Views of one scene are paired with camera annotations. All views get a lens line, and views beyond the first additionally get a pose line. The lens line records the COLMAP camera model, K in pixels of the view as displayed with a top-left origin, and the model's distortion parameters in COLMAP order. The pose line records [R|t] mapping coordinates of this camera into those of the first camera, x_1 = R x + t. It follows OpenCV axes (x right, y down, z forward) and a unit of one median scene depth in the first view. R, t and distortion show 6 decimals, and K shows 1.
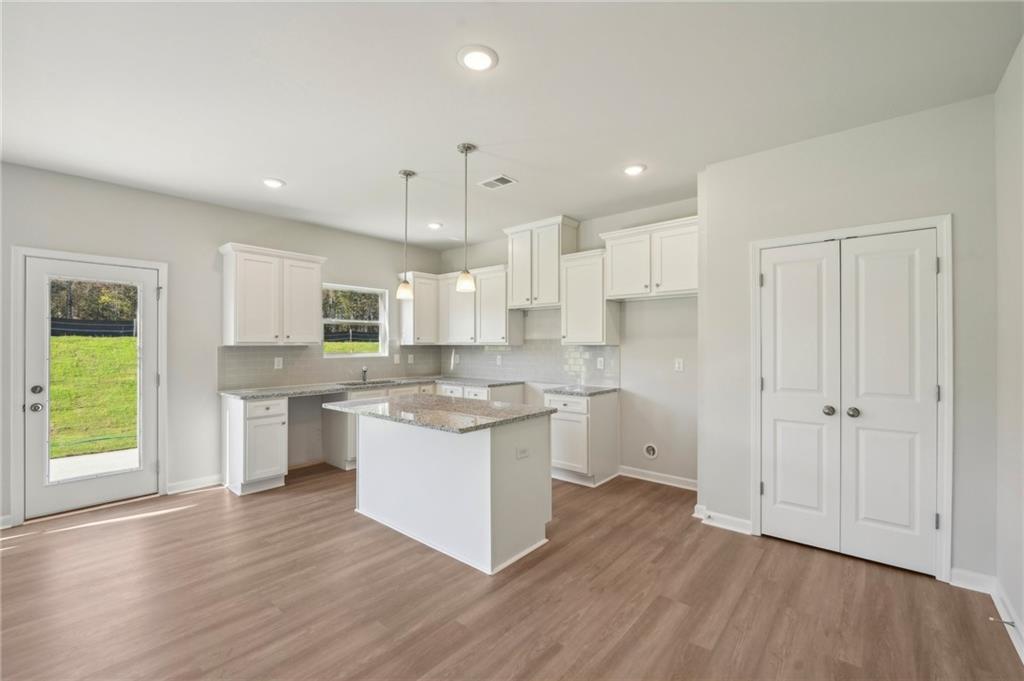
lens RADIAL K [[431.9, 0, 518.0], [0, 431.9, 342.6], [0, 0, 1]] dist [-0.014558, -0.000040]
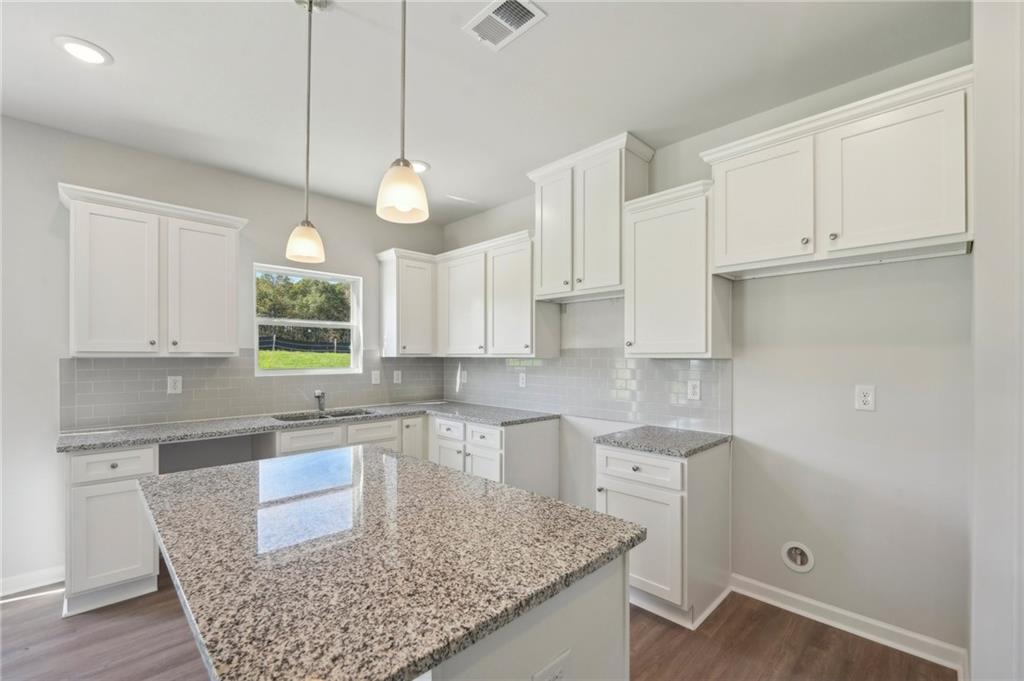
lens RADIAL K [[439.6, 0, 512.6], [0, 439.6, 356.5], [0, 0, 1]] dist [0.000791, 0.000053]
pose [[0.995145, 0.002388, -0.098389, 0.008304], [-0.002064, 0.999992, 0.003397, 0.002118], [0.098397, -0.003177, 0.995142, 0.377411]]
